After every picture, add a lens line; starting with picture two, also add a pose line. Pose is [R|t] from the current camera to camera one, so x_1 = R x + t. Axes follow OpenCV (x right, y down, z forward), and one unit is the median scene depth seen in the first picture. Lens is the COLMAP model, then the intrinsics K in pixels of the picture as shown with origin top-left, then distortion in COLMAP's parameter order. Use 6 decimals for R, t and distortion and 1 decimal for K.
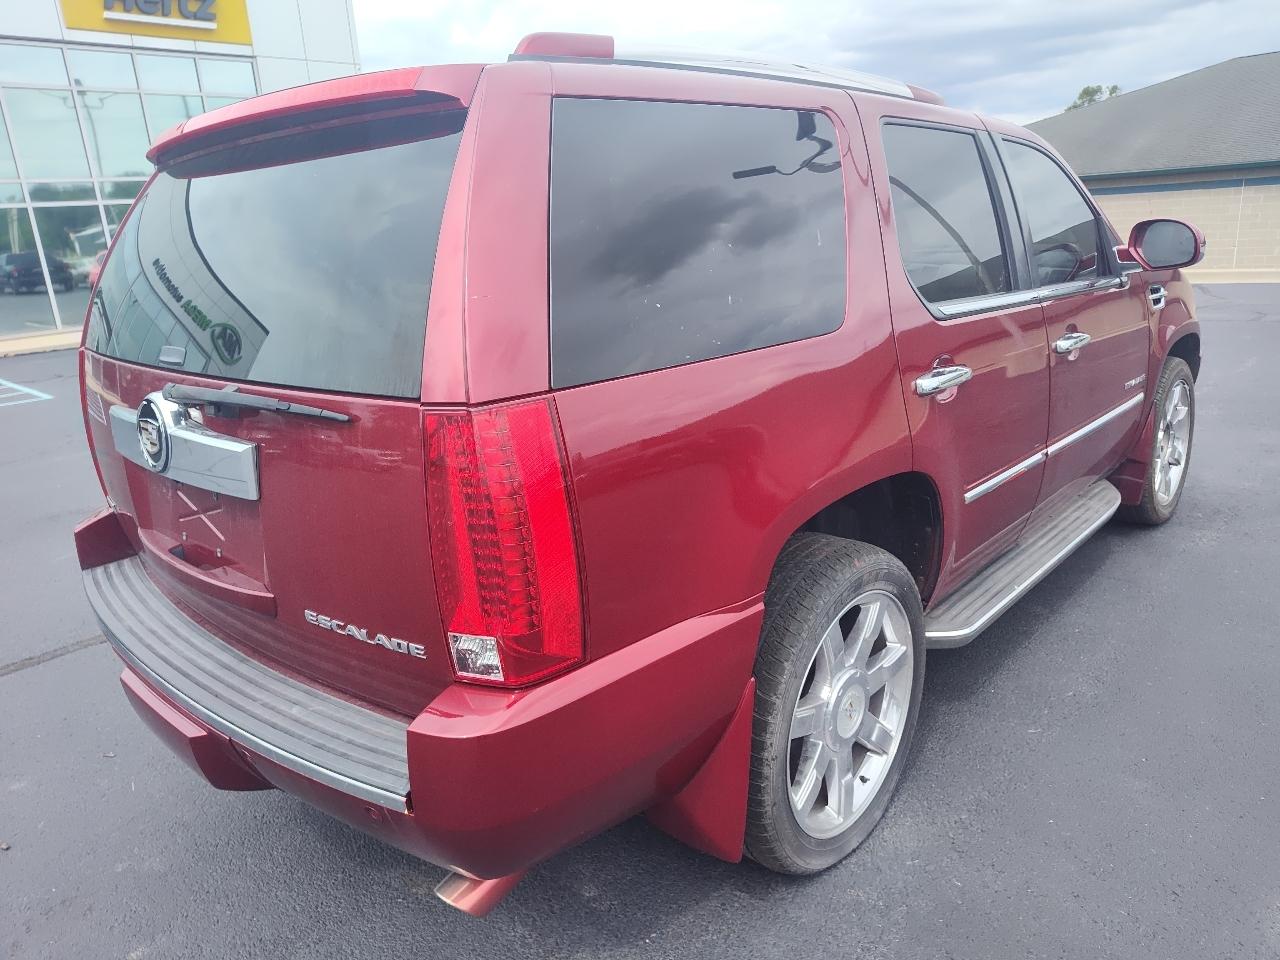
lens RADIAL K [[859.6, 0, 642.9], [0, 859.6, 463.8], [0, 0, 1]] dist [0.028080, -0.002246]
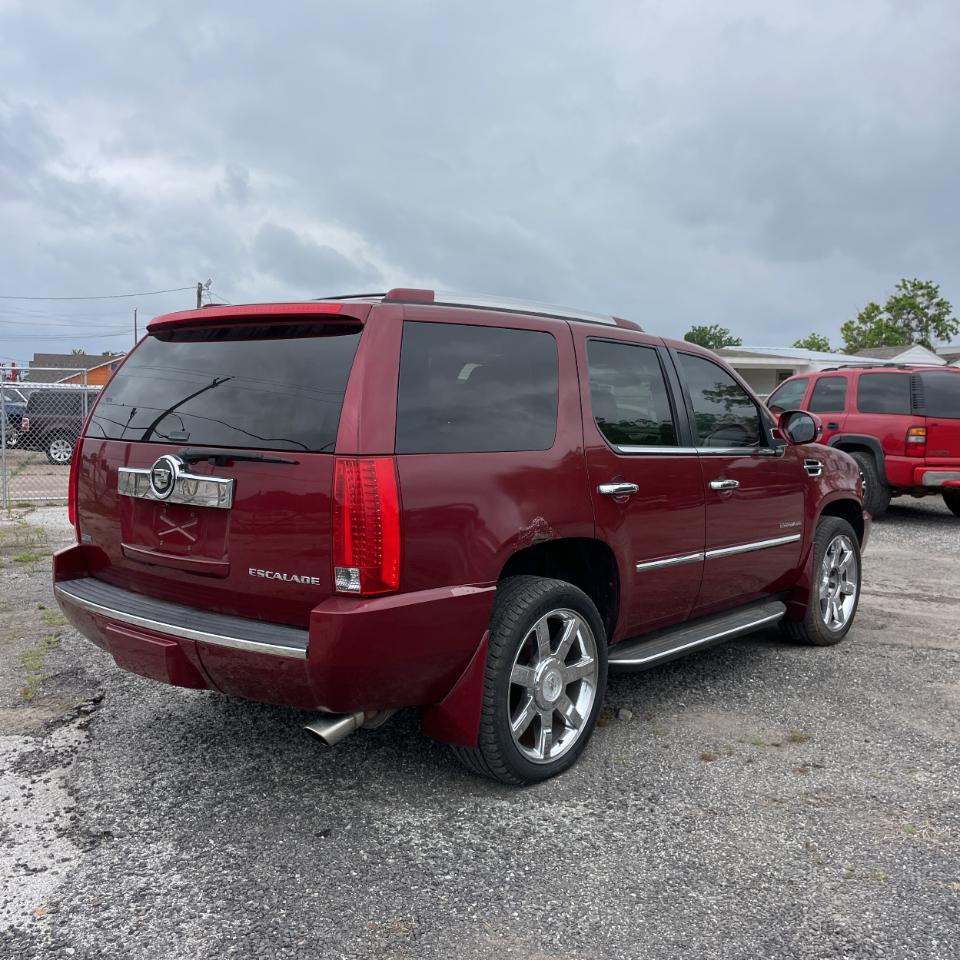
lens RADIAL K [[985.5, 0, 496.1], [0, 985.5, 444.4], [0, 0, 1]] dist [0.012837, 0.017077]
pose [[0.996037, 0.067884, 0.057457, -0.000844], [-0.053175, 0.972422, -0.227084, 0.266719], [-0.071288, 0.223129, 0.972179, -0.853678]]
